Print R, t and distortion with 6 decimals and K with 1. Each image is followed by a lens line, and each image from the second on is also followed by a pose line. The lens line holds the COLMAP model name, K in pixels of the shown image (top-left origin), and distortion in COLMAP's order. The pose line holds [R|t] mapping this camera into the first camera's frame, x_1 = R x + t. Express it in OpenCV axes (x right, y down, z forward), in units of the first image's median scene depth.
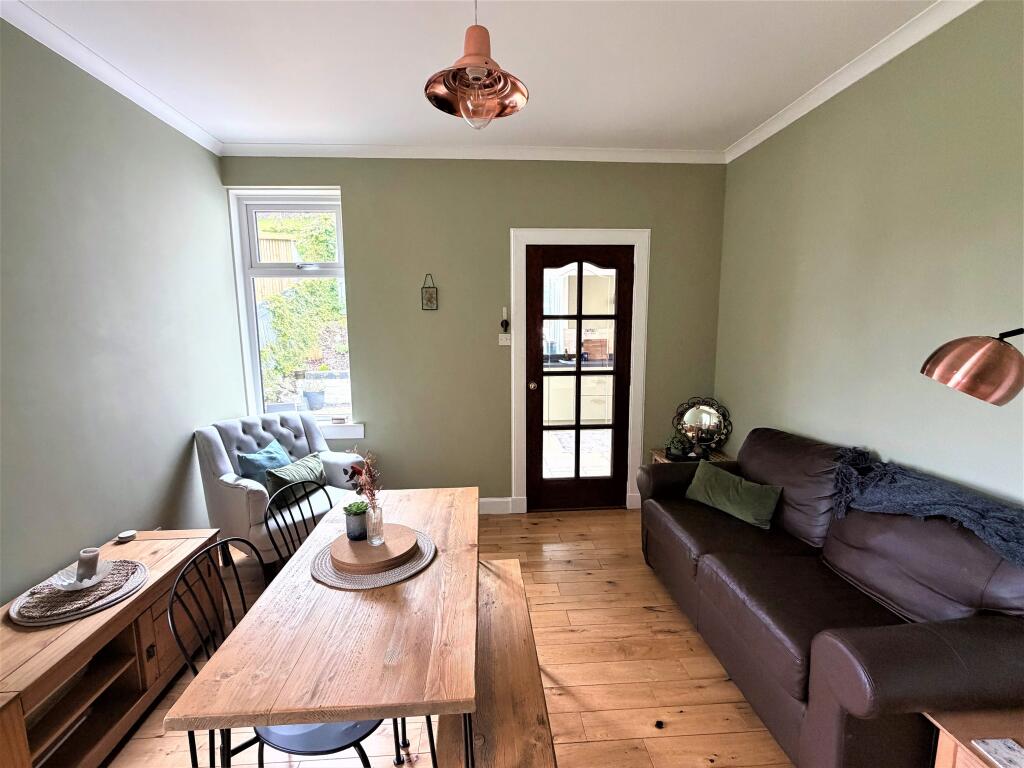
lens RADIAL K [[455.8, 0, 512.0], [0, 455.8, 384.0], [0, 0, 1]] dist [0.000294, 0.000027]
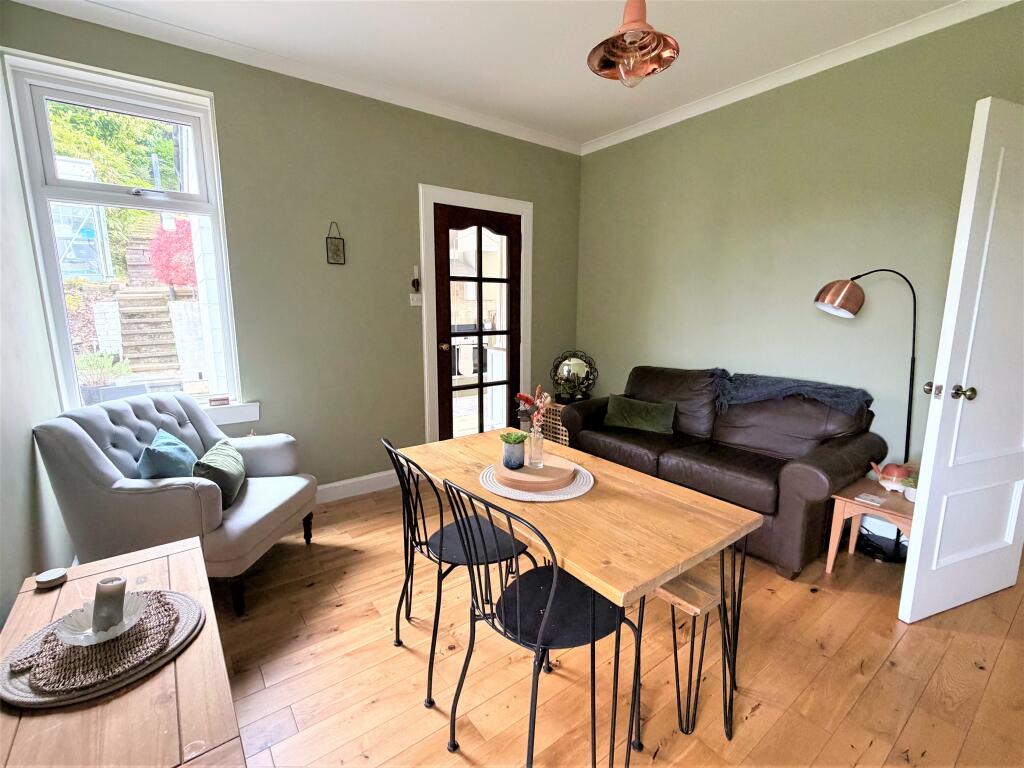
lens RADIAL K [[467.3, 0, 512.0], [0, 467.3, 384.0], [0, 0, 1]] dist [0.002651, 0.000470]
pose [[0.833949, -0.083618, 0.545470, -0.411416], [0.068074, 0.996492, 0.048682, 0.046975], [-0.547627, -0.003466, 0.836716, 0.061458]]
